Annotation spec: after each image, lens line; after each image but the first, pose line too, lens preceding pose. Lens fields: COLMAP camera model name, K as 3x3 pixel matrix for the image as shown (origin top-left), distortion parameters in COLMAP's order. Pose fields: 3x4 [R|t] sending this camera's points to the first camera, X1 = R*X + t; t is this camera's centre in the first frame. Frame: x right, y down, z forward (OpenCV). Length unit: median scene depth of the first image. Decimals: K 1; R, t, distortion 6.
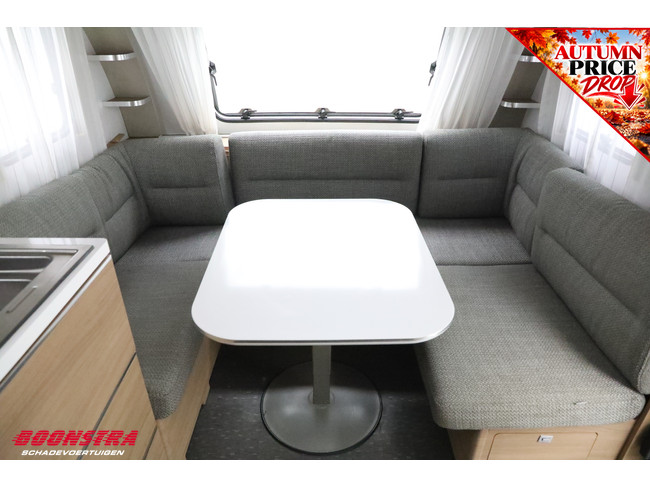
lens RADIAL K [[434.9, 0, 325.0], [0, 434.9, 243.5], [0, 0, 1]] dist [-0.114895, 0.000292]
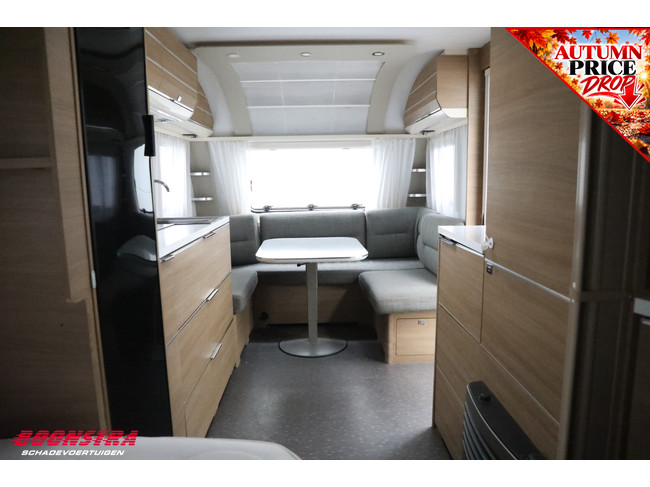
lens RADIAL K [[434.9, 0, 325.0], [0, 434.9, 243.5], [0, 0, 1]] dist [-0.114895, 0.000292]
pose [[0.999464, -0.025101, 0.021012, 0.011956], [0.030895, 0.935481, -0.352025, 0.525635], [-0.010820, 0.352486, 0.935755, -0.699013]]
